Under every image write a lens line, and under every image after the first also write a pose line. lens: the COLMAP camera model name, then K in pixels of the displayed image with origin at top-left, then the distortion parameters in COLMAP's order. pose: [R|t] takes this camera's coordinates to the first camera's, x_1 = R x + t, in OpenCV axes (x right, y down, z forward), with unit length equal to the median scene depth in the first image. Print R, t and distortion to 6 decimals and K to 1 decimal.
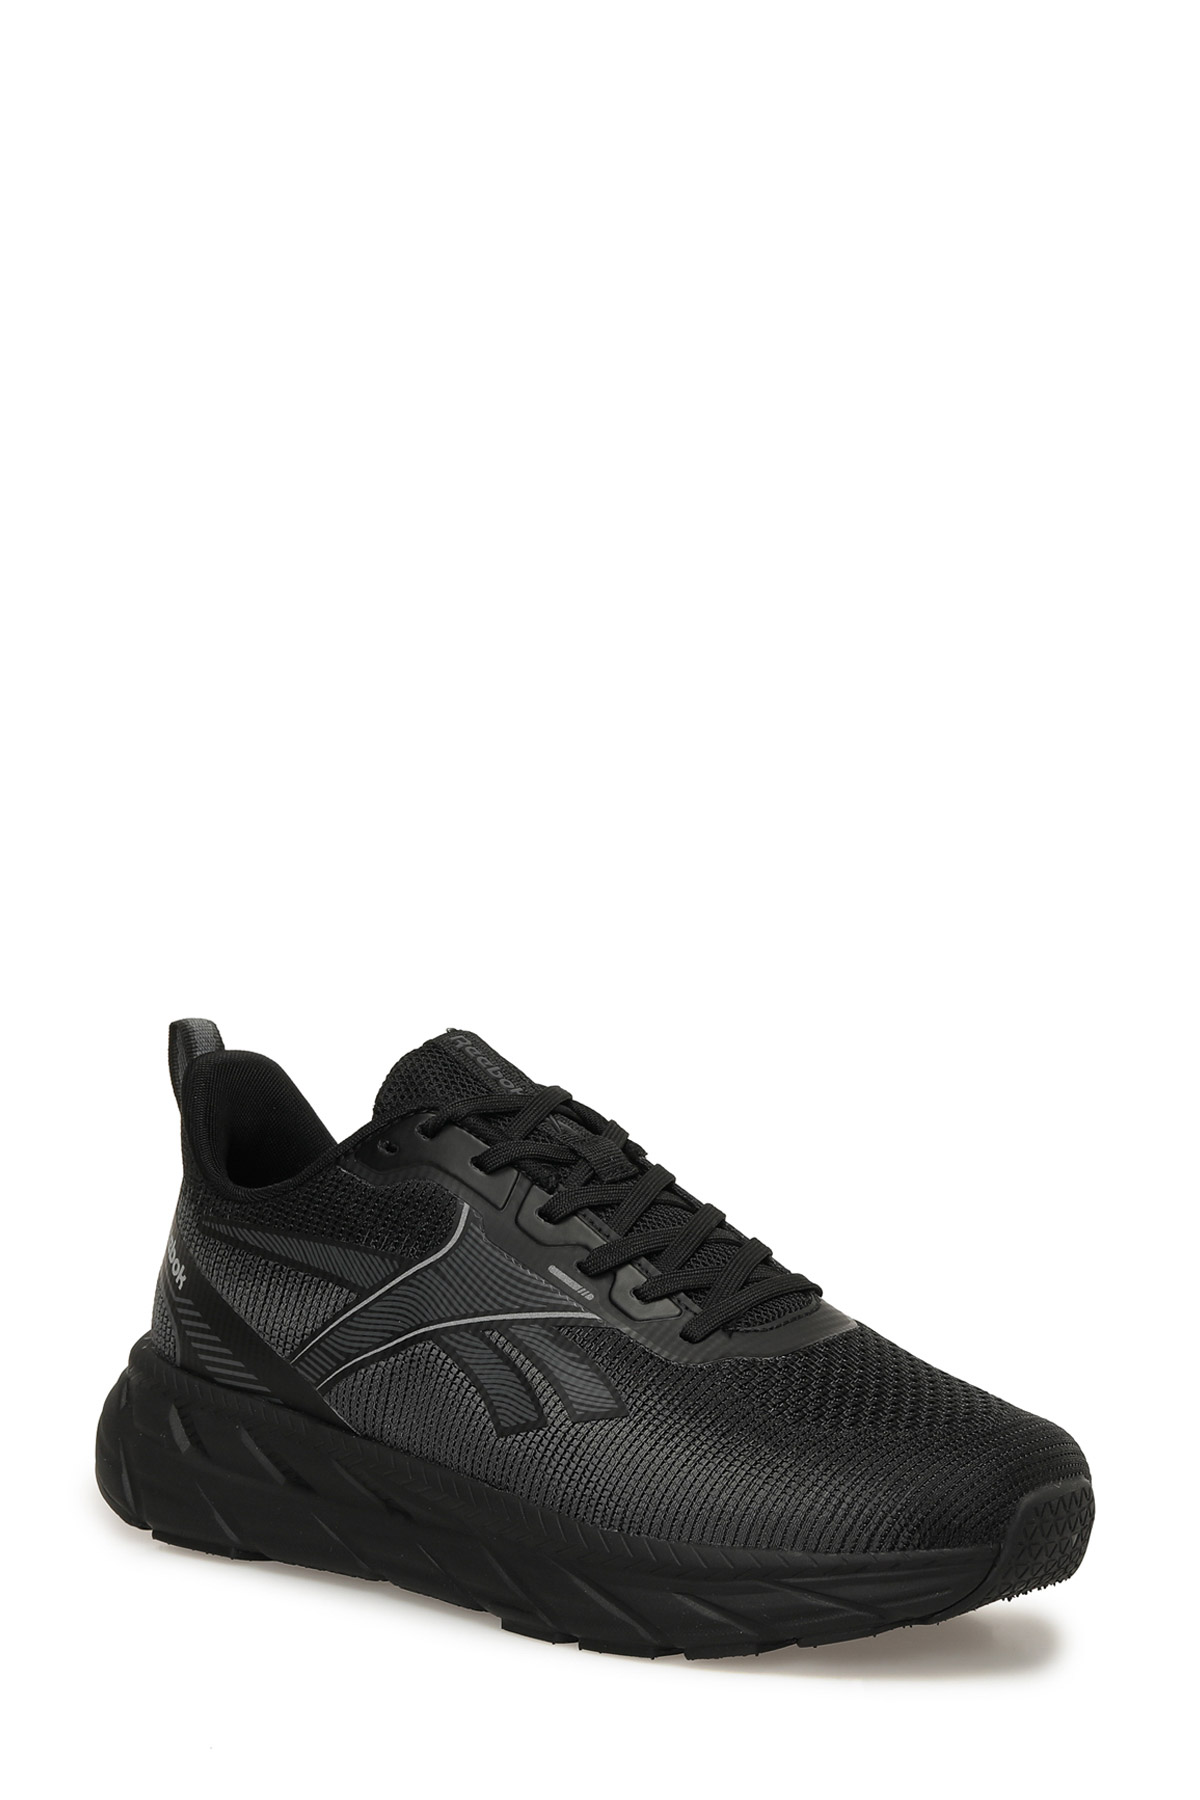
lens RADIAL K [[6189.3, 0, 600.0], [0, 6189.3, 900.0], [0, 0, 1]] dist [-0.005928, -1.064674]
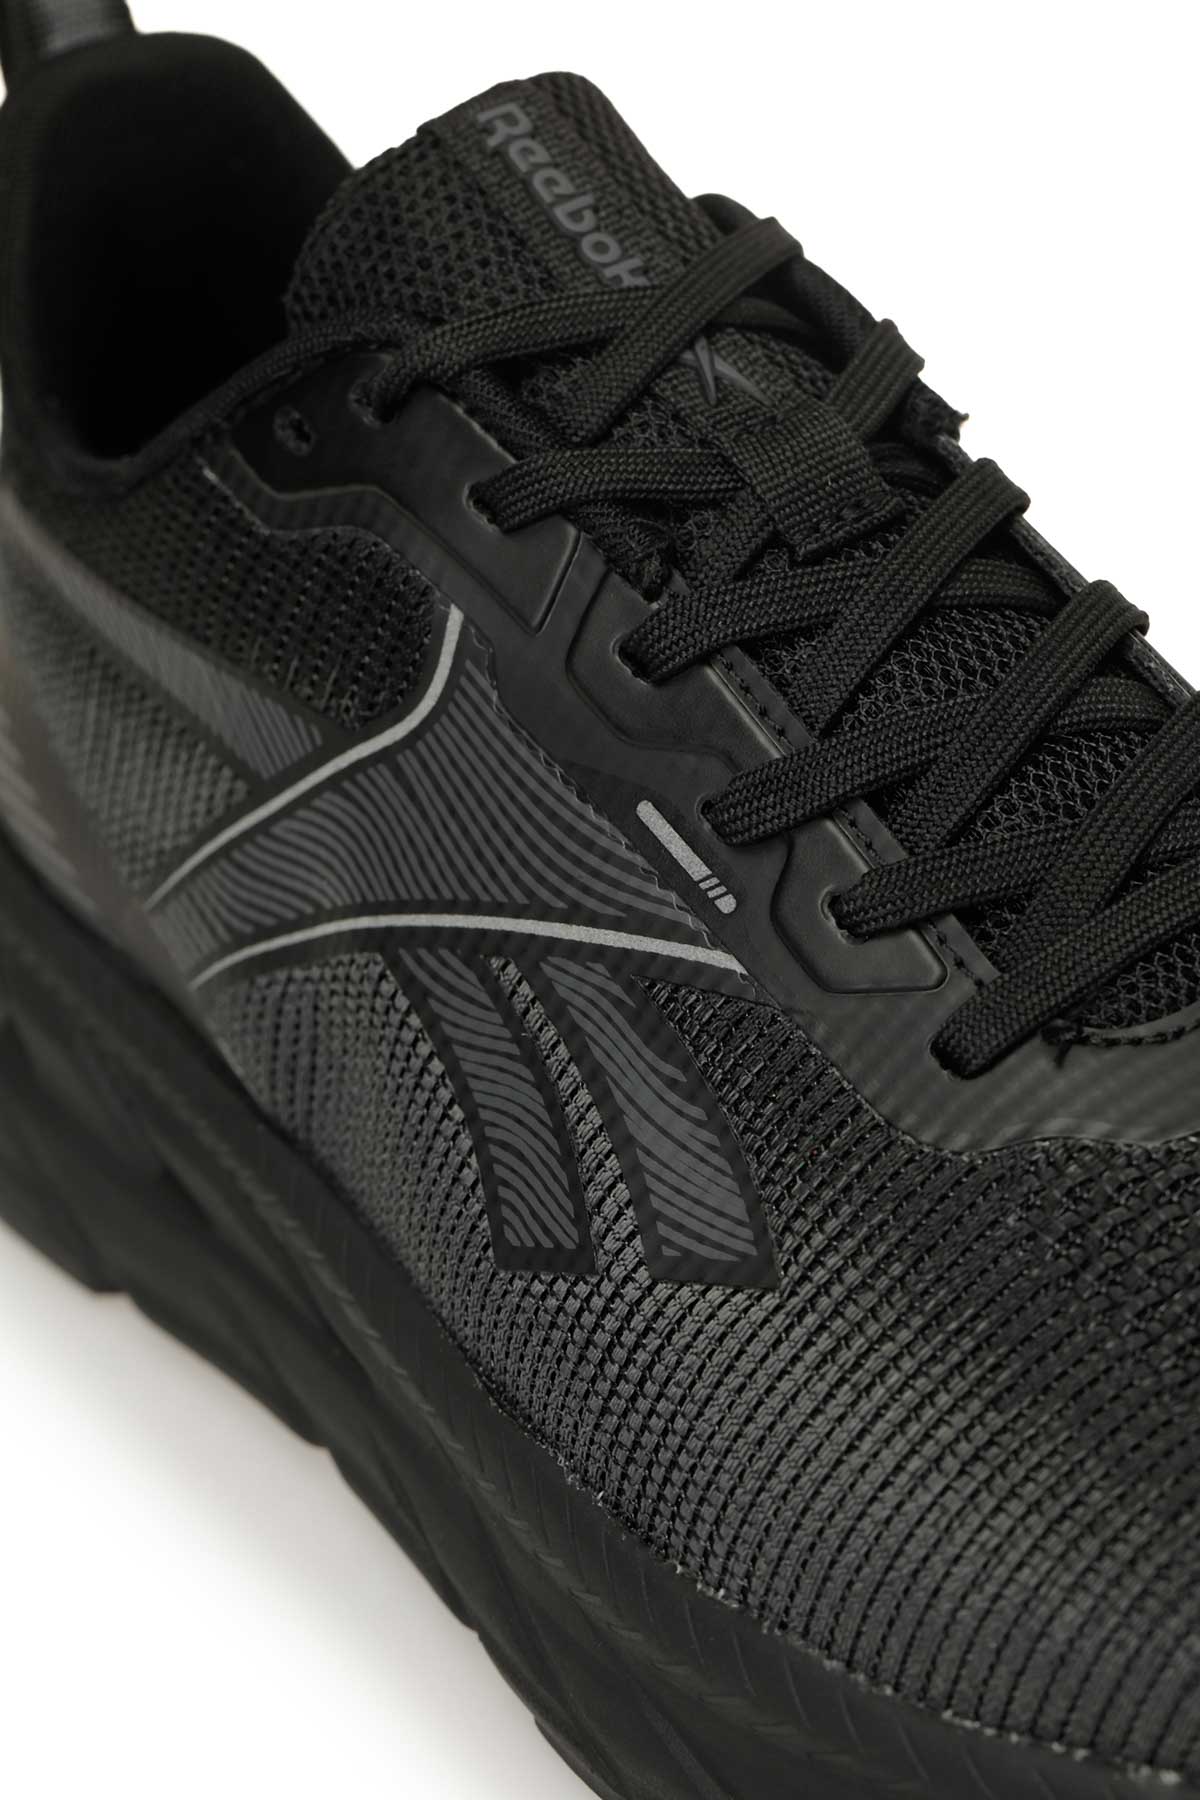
lens RADIAL K [[6189.3, 0, 600.0], [0, 6189.3, 900.0], [0, 0, 1]] dist [-0.005928, -1.064674]
pose [[0.970173, 0.014173, -0.241998, 0.082657], [0.064767, 0.946844, 0.315105, -0.056281], [0.233600, -0.321380, 0.917685, 0.649144]]
